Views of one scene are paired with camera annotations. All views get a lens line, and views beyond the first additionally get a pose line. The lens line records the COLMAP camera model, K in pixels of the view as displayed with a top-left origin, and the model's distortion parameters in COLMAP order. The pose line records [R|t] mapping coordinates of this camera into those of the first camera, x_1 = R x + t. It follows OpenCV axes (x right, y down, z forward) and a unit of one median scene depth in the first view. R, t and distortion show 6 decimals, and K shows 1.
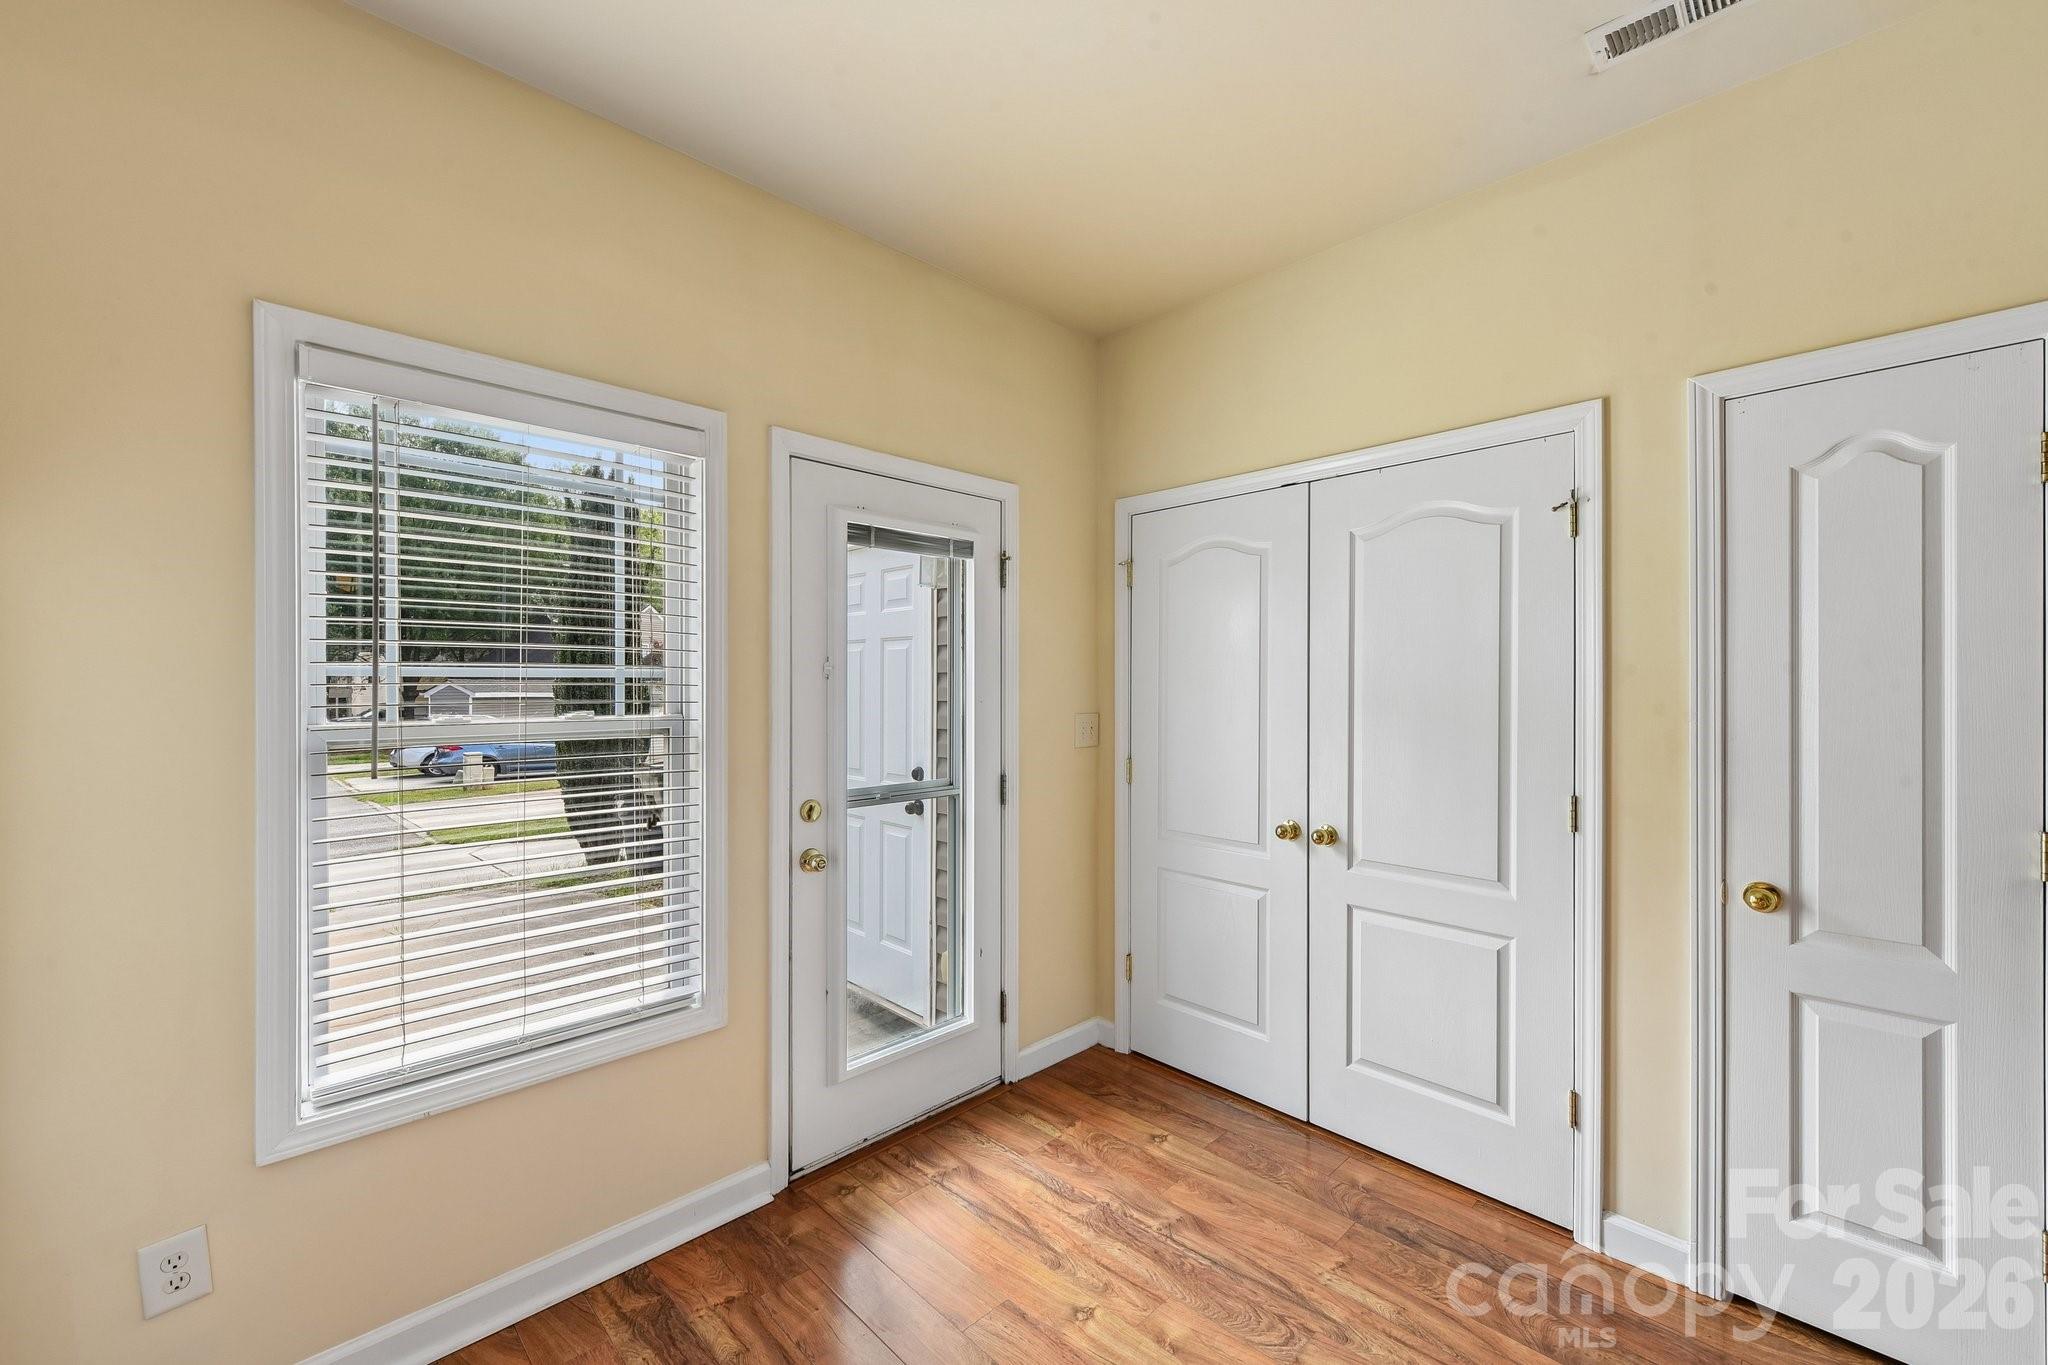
lens RADIAL K [[831.4, 0, 1024.0], [0, 831.4, 682.5], [0, 0, 1]] dist [0.002561, -0.000104]
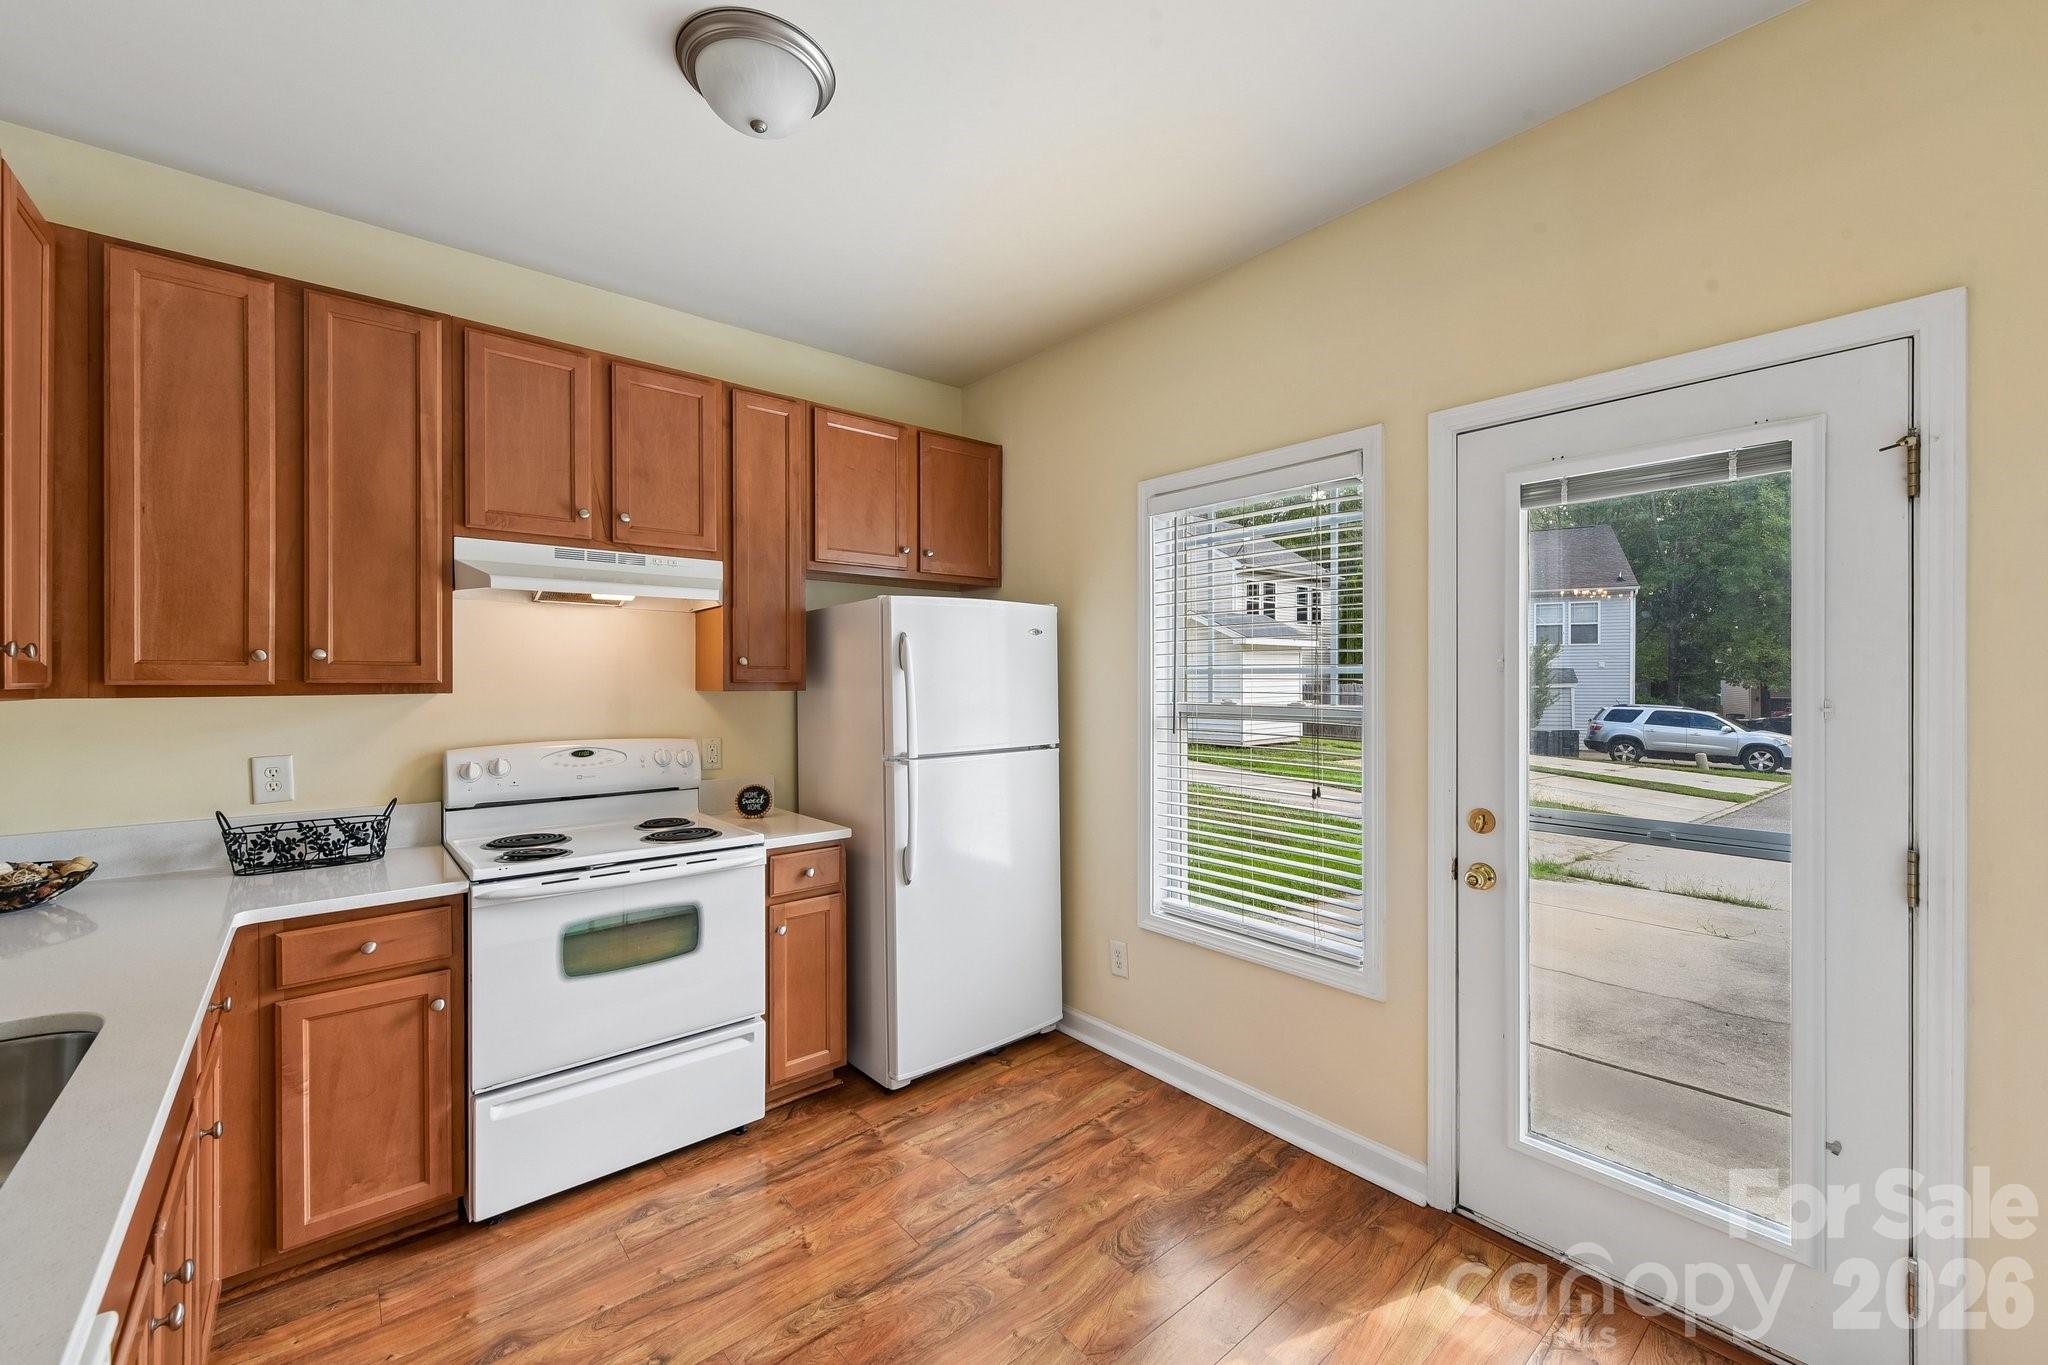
lens RADIAL K [[815.1, 0, 1024.0], [0, 815.1, 682.5], [0, 0, 1]] dist [-0.000040, -0.000059]
pose [[-0.079008, -0.003168, -0.996869, 0.718222], [-0.003282, 0.999990, -0.002918, 0.011146], [0.996869, 0.003041, -0.079017, 0.629249]]
